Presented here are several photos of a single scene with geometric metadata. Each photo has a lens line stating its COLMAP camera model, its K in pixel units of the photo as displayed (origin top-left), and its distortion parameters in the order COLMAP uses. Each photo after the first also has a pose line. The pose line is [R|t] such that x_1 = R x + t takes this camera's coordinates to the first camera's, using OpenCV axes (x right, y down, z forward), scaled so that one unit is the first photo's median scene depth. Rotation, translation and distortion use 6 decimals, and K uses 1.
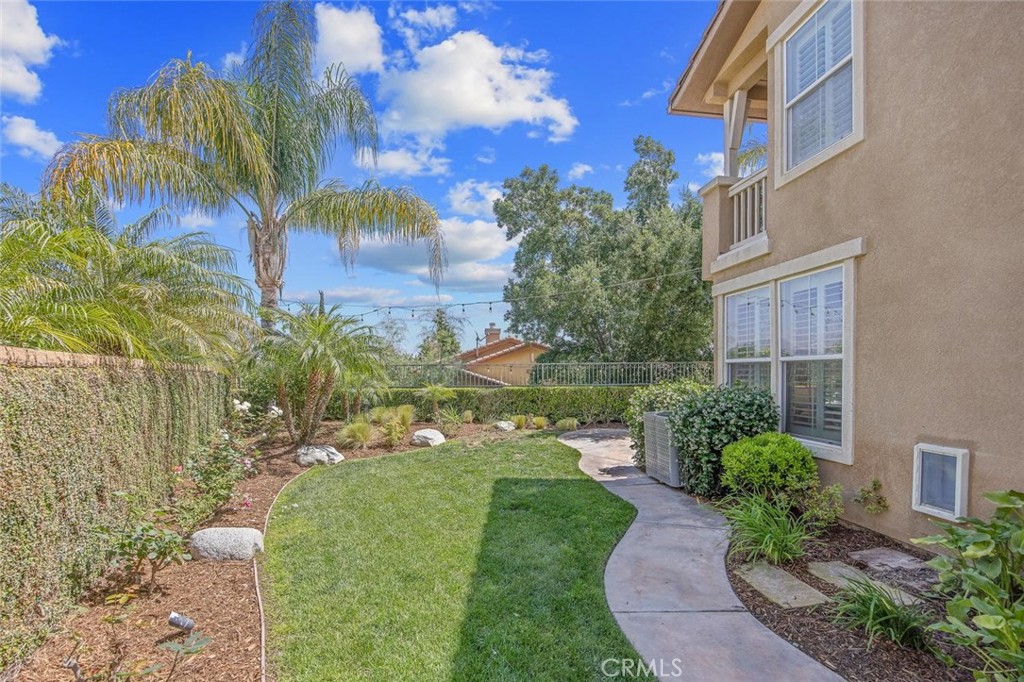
lens RADIAL K [[454.0, 0, 516.2], [0, 454.0, 385.2], [0, 0, 1]] dist [-0.020475, -0.000046]
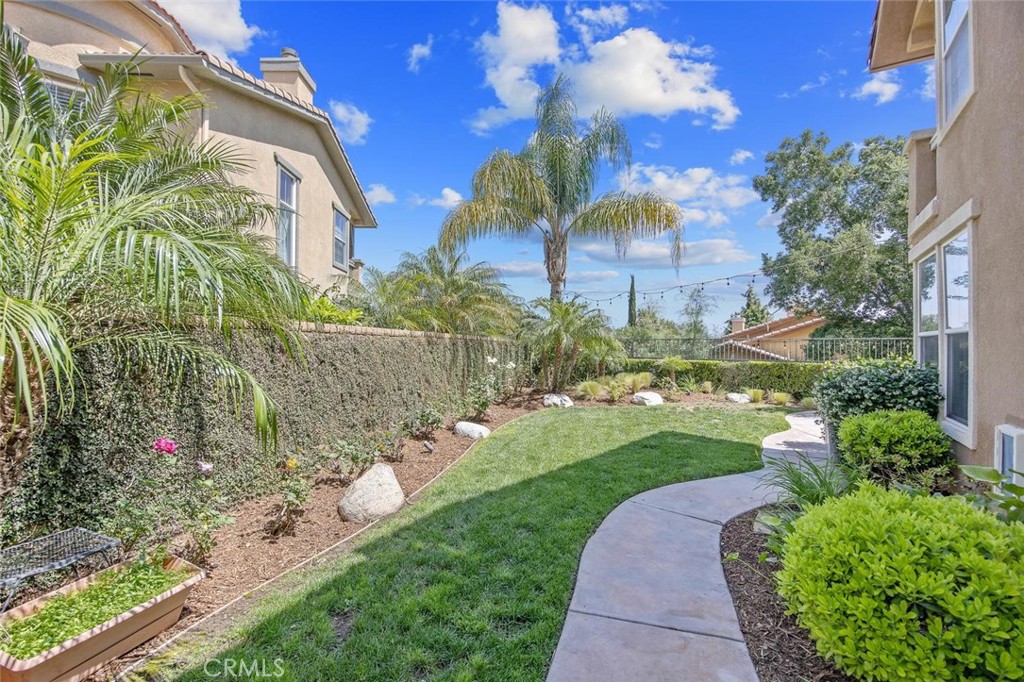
lens RADIAL K [[442.9, 0, 507.7], [0, 442.9, 343.5], [0, 0, 1]] dist [-0.014549, 0.000083]
pose [[0.749533, 0.011151, -0.661873, 0.287474], [-0.036541, 0.999031, -0.024550, 0.010443], [0.660958, 0.042586, 0.749214, -0.126593]]
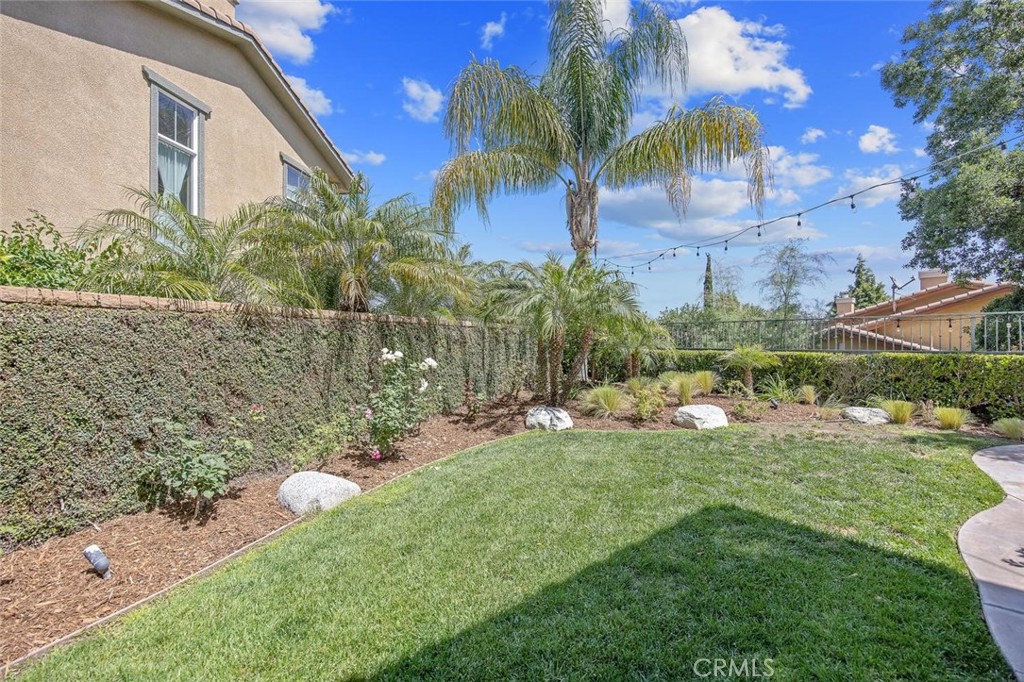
lens RADIAL K [[438.1, 0, 512.0], [0, 438.1, 341.0], [0, 0, 1]] dist [-0.010894, -0.000222]
pose [[0.632683, 0.009684, -0.774350, 0.148601], [-0.026399, 0.999610, -0.009069, 0.008106], [0.773961, 0.026180, 0.632692, 0.298746]]
